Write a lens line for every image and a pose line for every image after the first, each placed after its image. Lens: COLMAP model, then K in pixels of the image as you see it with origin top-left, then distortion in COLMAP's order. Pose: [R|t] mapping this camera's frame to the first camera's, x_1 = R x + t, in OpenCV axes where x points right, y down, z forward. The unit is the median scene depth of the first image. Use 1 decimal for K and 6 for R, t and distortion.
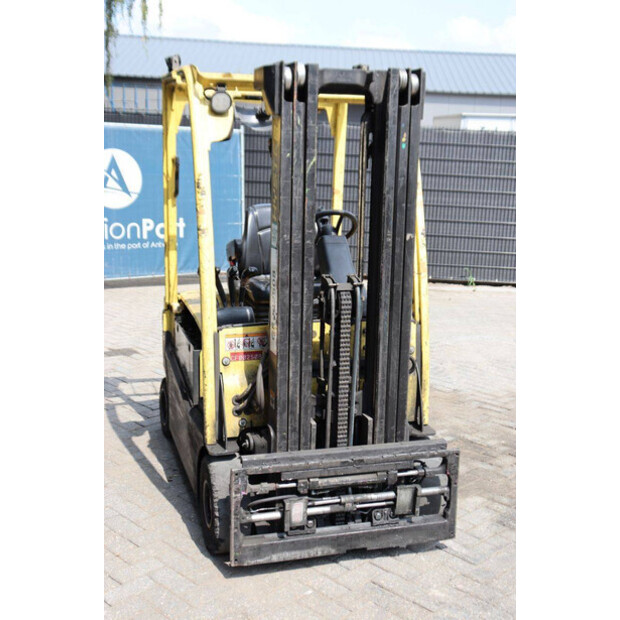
lens RADIAL K [[803.6, 0, 309.2], [0, 803.6, 310.4], [0, 0, 1]] dist [0.014250, 0.086213]
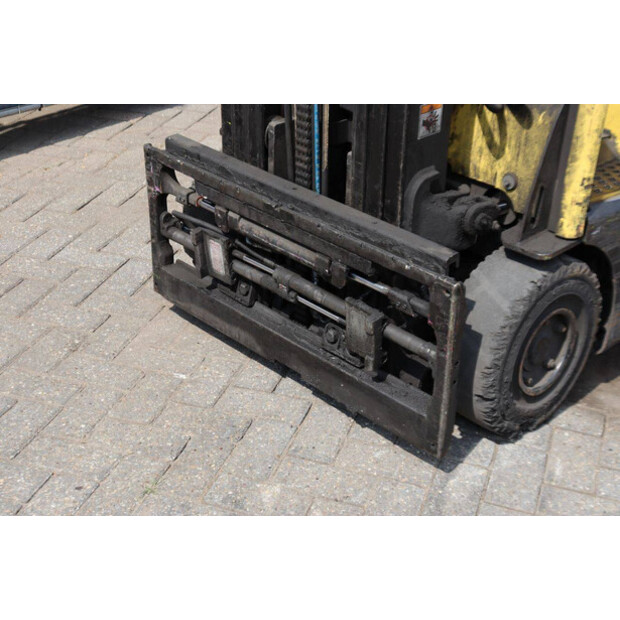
lens RADIAL K [[1006.9, 0, 313.7], [0, 1006.9, 301.9], [0, 0, 1]] dist [0.145364, 0.149575]
pose [[0.457645, 0.415160, -0.786259, 0.605954], [-0.181065, 0.909282, 0.374729, -0.013365], [0.870504, -0.029129, 0.491299, 0.672932]]
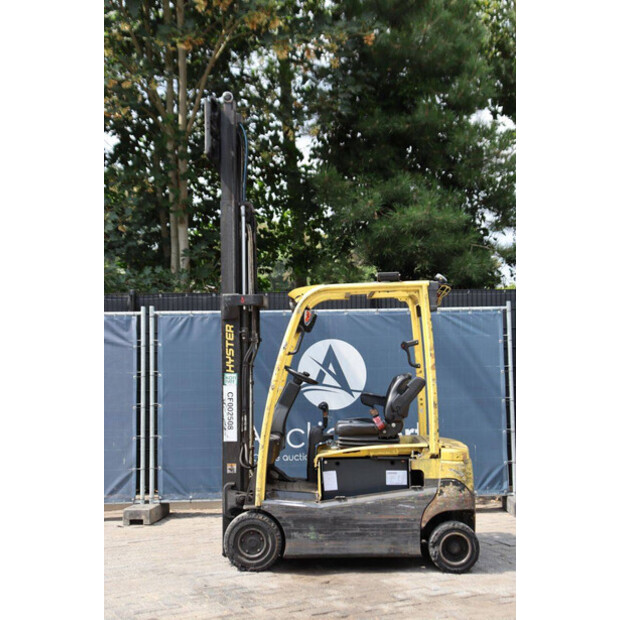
lens RADIAL K [[986.9, 0, 308.2], [0, 986.9, 300.0], [0, 0, 1]] dist [0.117825, 0.151844]
pose [[-0.318246, -0.063410, -0.945885, 2.201110], [-0.180326, 0.983593, -0.005266, -0.291416], [0.930700, 0.168892, -0.324459, 1.854273]]
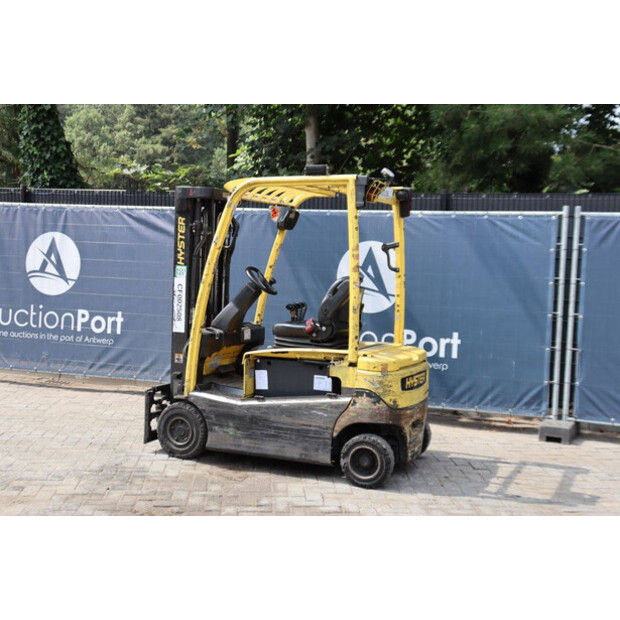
lens RADIAL K [[889.6, 0, 311.0], [0, 889.6, 306.4], [0, 0, 1]] dist [0.059340, 0.064865]
pose [[-0.652276, 0.000305, -0.757982, 1.473187], [-0.197188, 0.965500, 0.170077, -0.422429], [0.731884, 0.260401, -0.629712, 2.513471]]
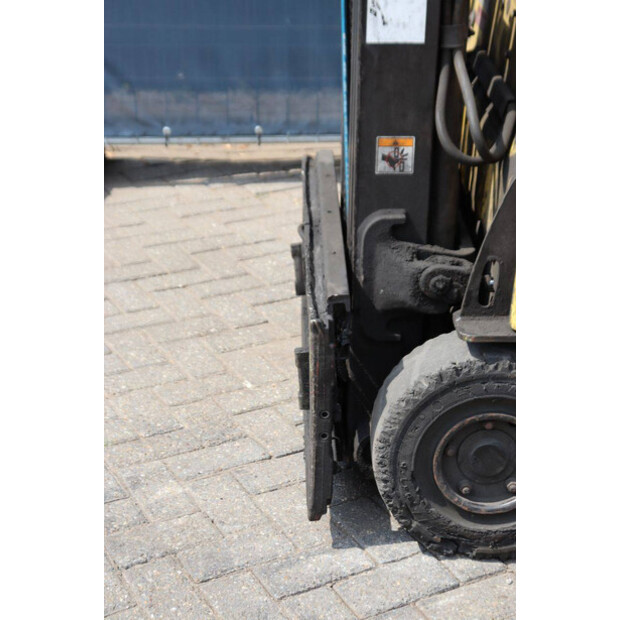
lens RADIAL K [[1270.9, 0, 318.1], [0, 1270.9, 309.7], [0, 0, 1]] dist [0.299248, 0.317886]
pose [[-0.268374, 0.359223, -0.893831, 0.783153], [-0.206338, 0.884899, 0.417586, -0.106921], [0.940957, 0.296501, -0.163363, 1.132193]]
